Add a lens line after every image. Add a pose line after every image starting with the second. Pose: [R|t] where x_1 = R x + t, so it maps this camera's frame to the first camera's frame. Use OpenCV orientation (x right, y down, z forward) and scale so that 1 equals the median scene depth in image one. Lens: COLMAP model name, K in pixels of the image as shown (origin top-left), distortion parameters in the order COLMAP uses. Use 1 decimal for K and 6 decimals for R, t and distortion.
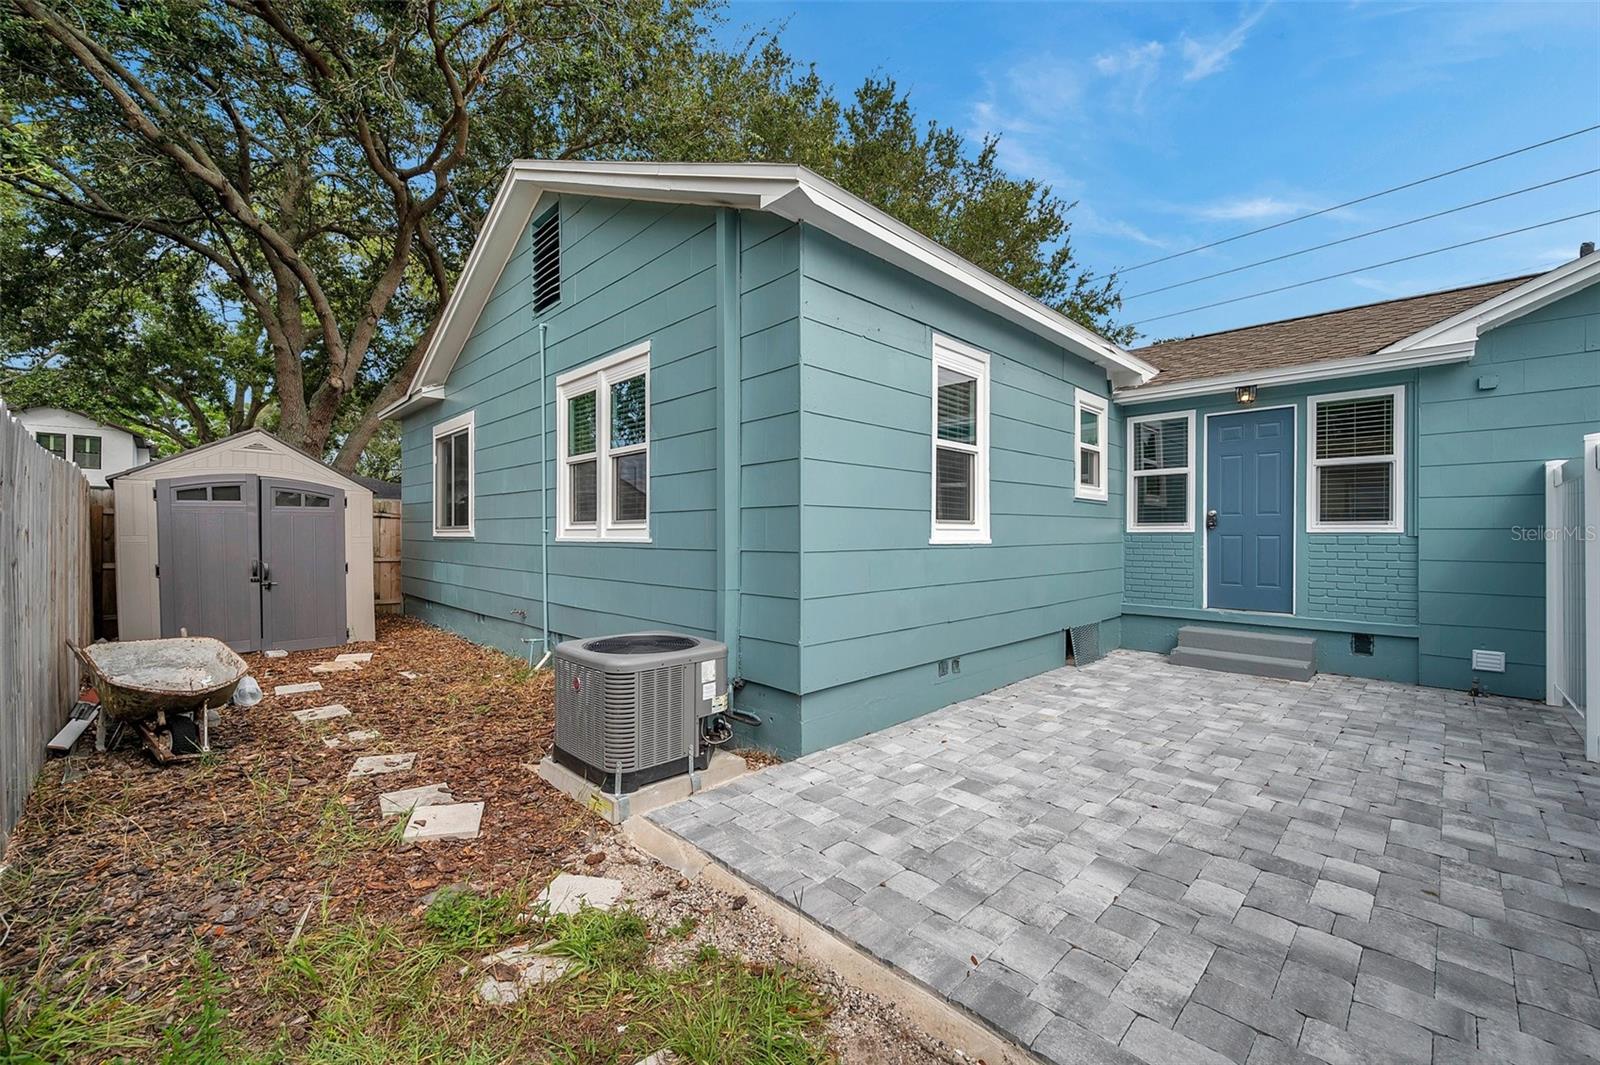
lens RADIAL K [[635.0, 0, 799.9], [0, 635.0, 539.5], [0, 0, 1]] dist [-0.001949, 0.001009]
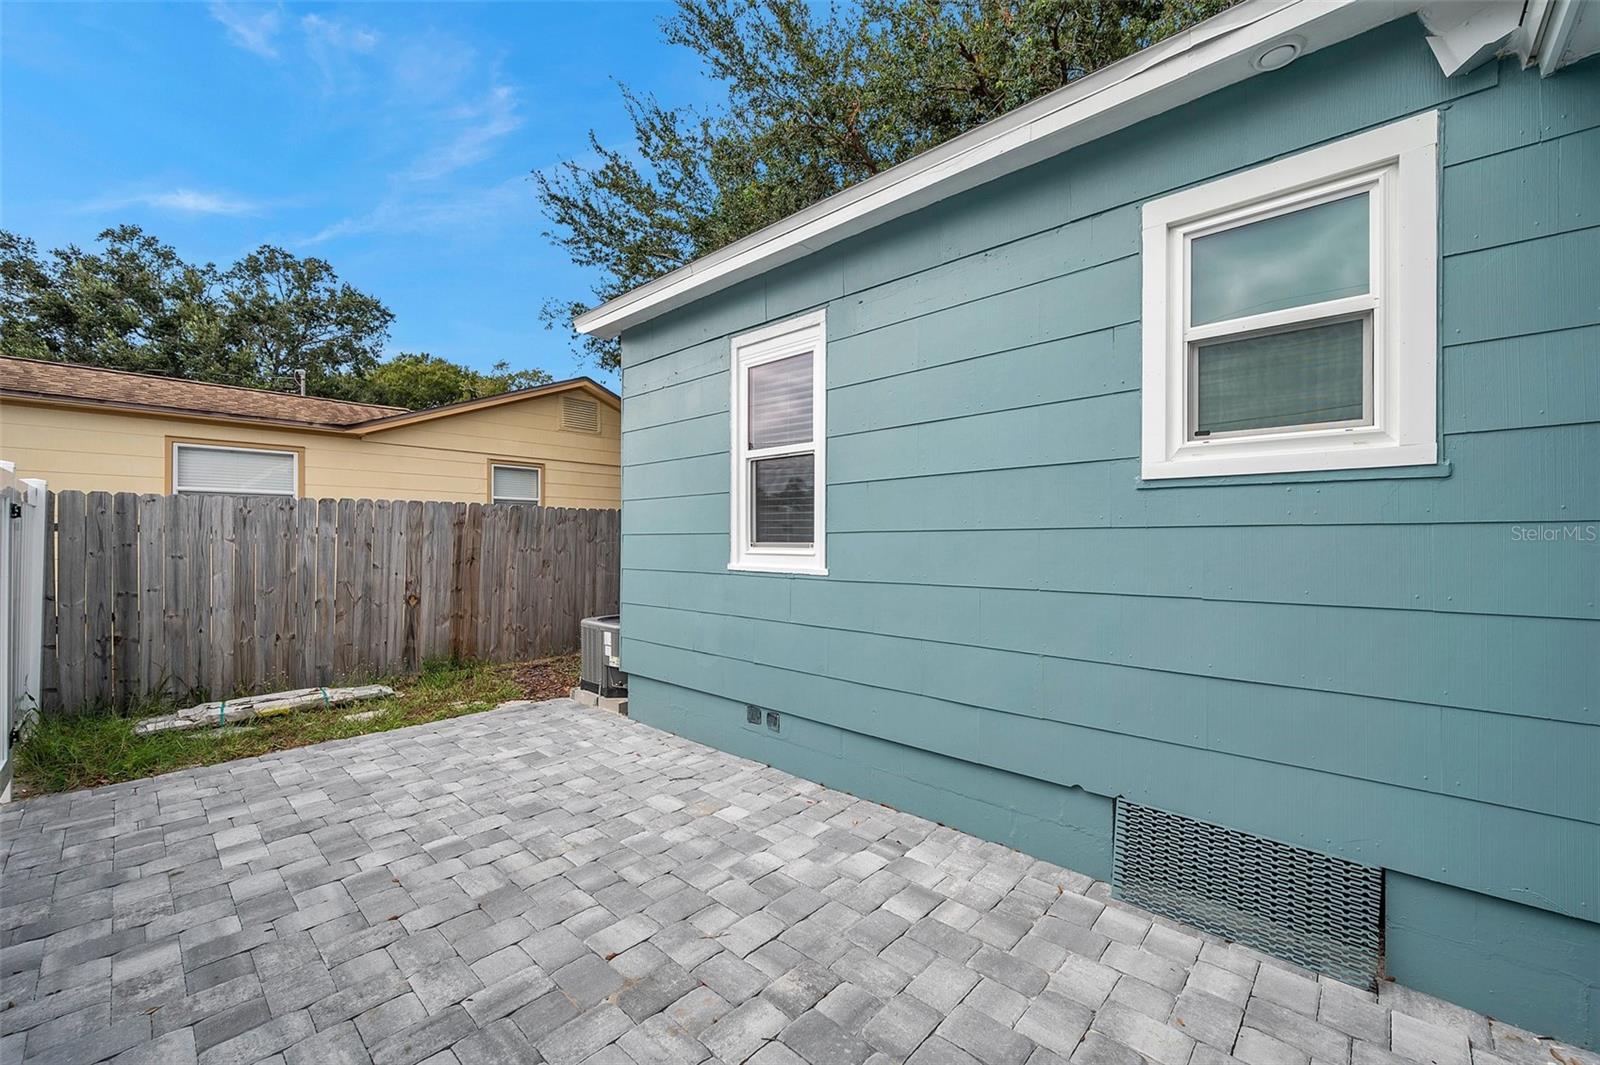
lens RADIAL K [[635.0, 0, 805.2], [0, 635.0, 539.1], [0, 0, 1]] dist [-0.001949, 0.001009]
pose [[0.055091, -0.002755, -0.998478, 1.296561], [-0.010353, 0.999941, -0.003331, -0.039951], [0.998428, 0.010521, 0.055059, 1.214534]]
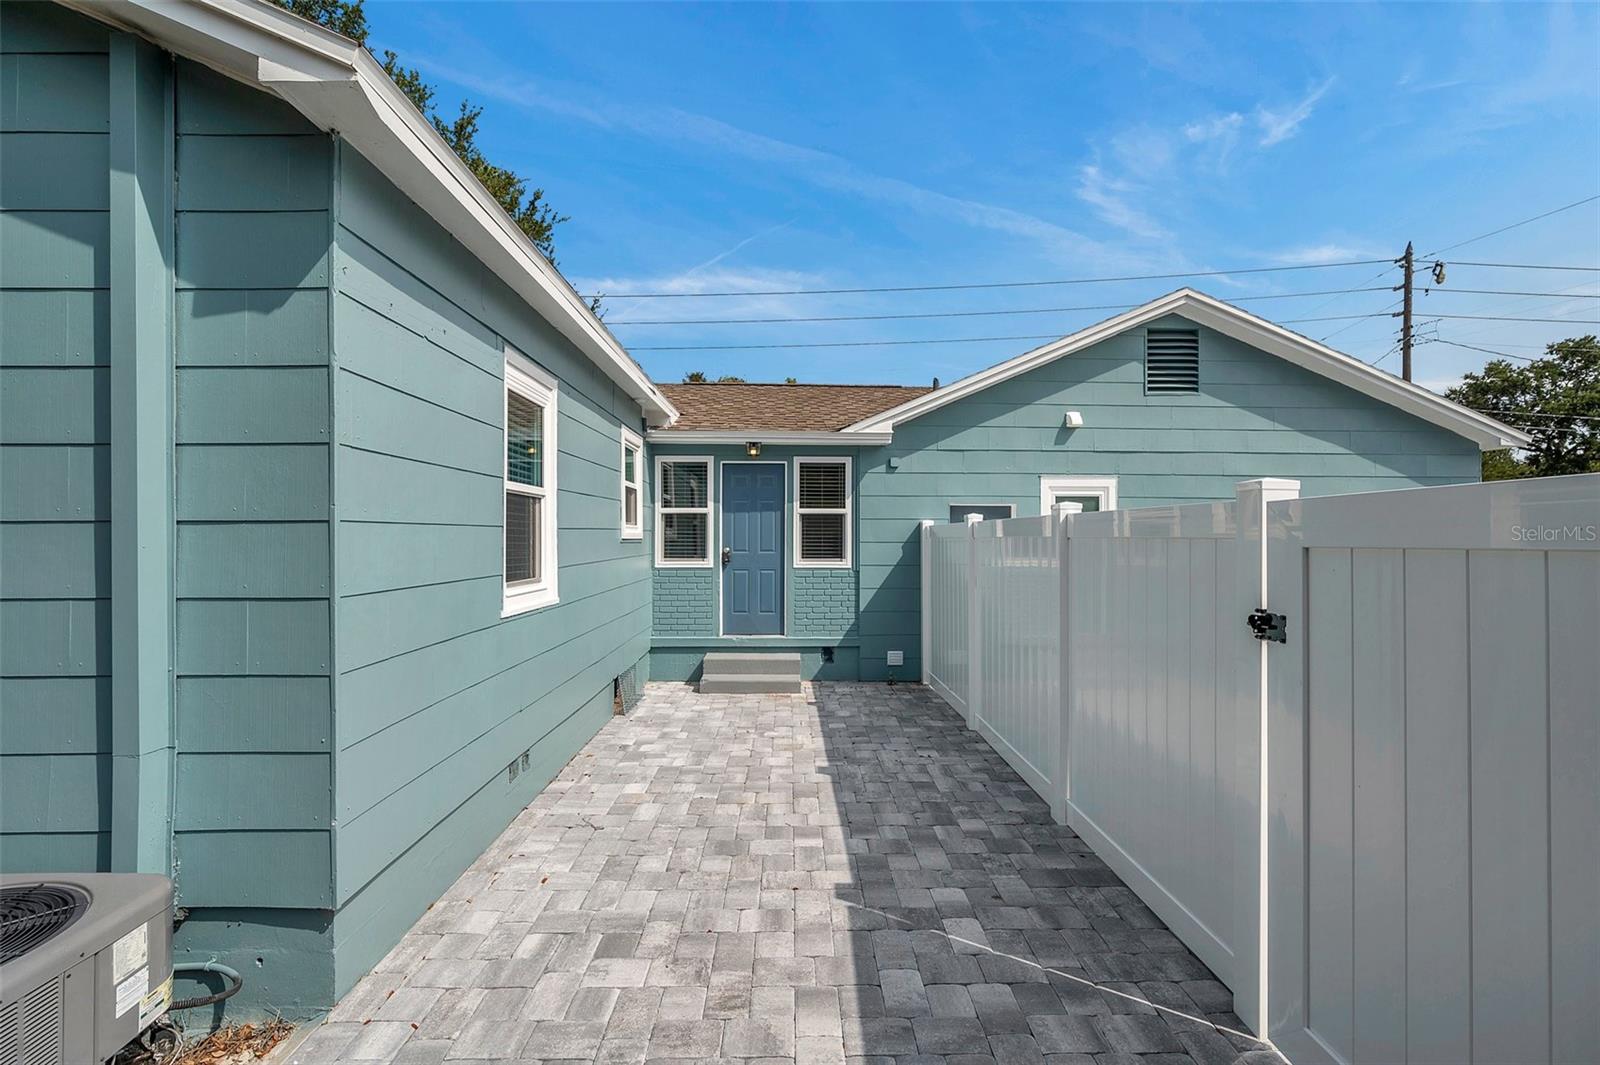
lens RADIAL K [[635.0, 0, 797.3], [0, 635.0, 538.1], [0, 0, 1]] dist [-0.001949, 0.001009]
pose [[0.687906, -0.002212, 0.725796, -0.124041], [0.006451, 0.999974, -0.003066, -0.097450], [-0.725771, 0.006791, 0.687903, 0.235526]]
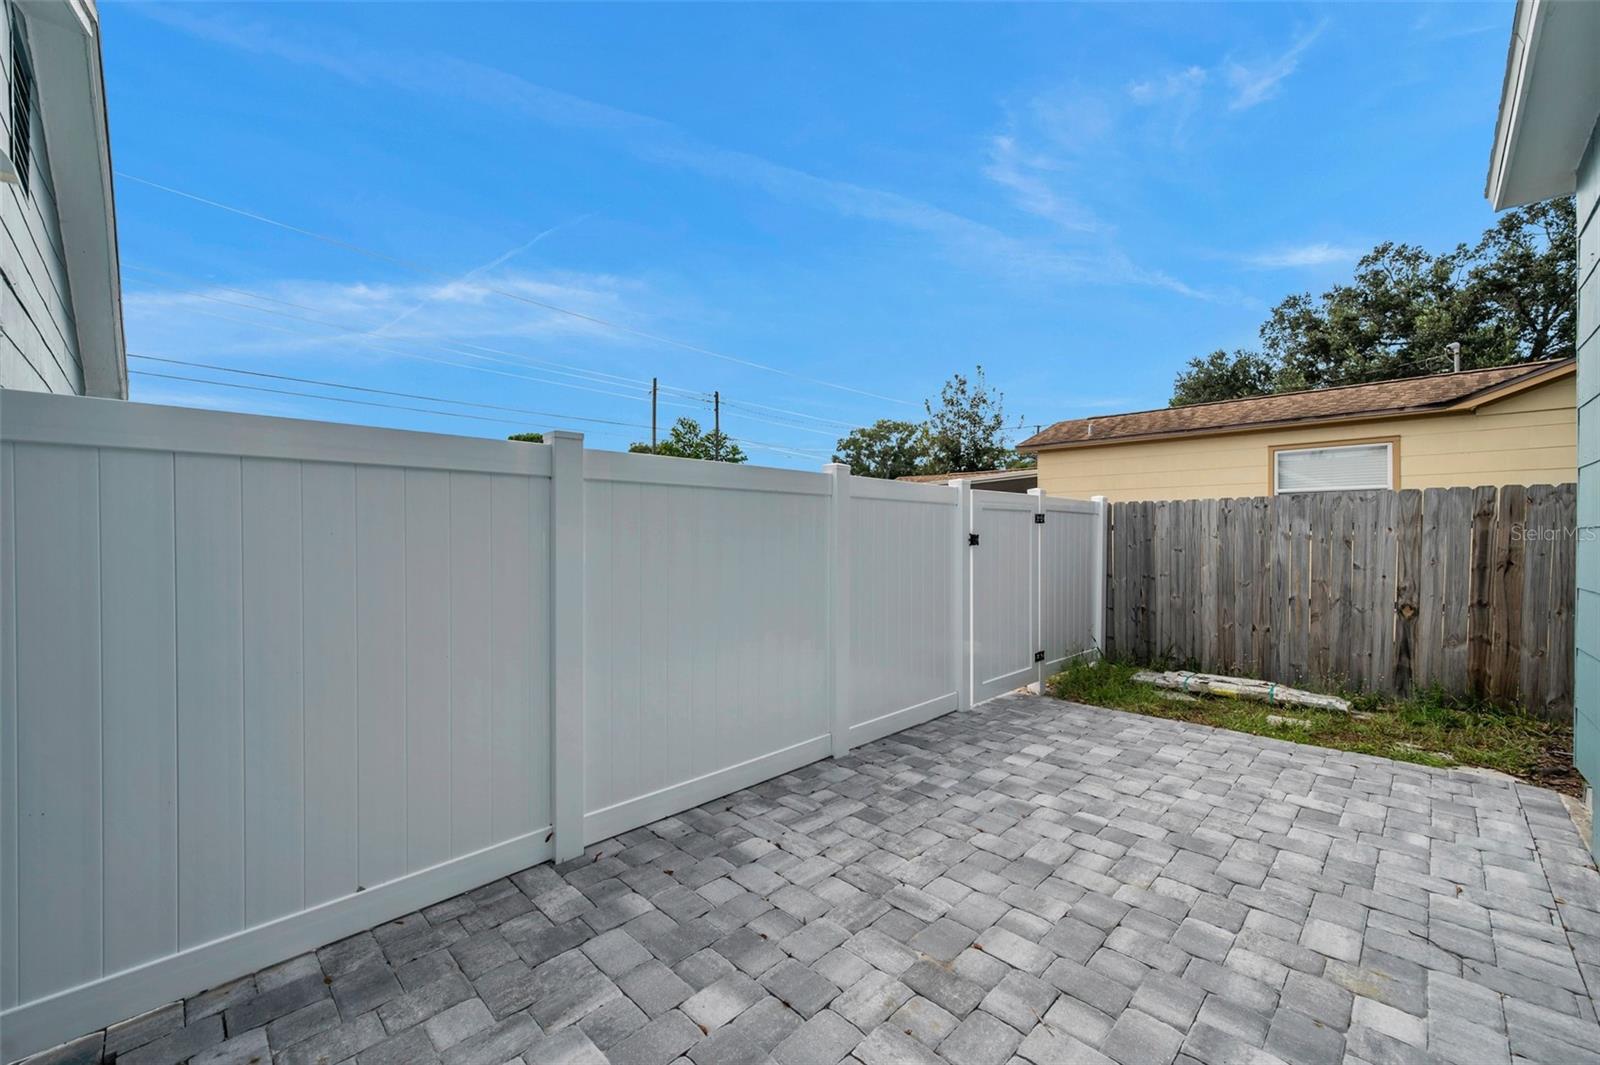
lens RADIAL K [[635.0, 0, 799.6], [0, 635.0, 535.7], [0, 0, 1]] dist [-0.001949, 0.001009]
pose [[-0.999884, -0.003205, -0.014877, 0.908380], [-0.003379, 0.999926, 0.011685, -0.047374], [0.014839, 0.011734, -0.999821, 1.630171]]
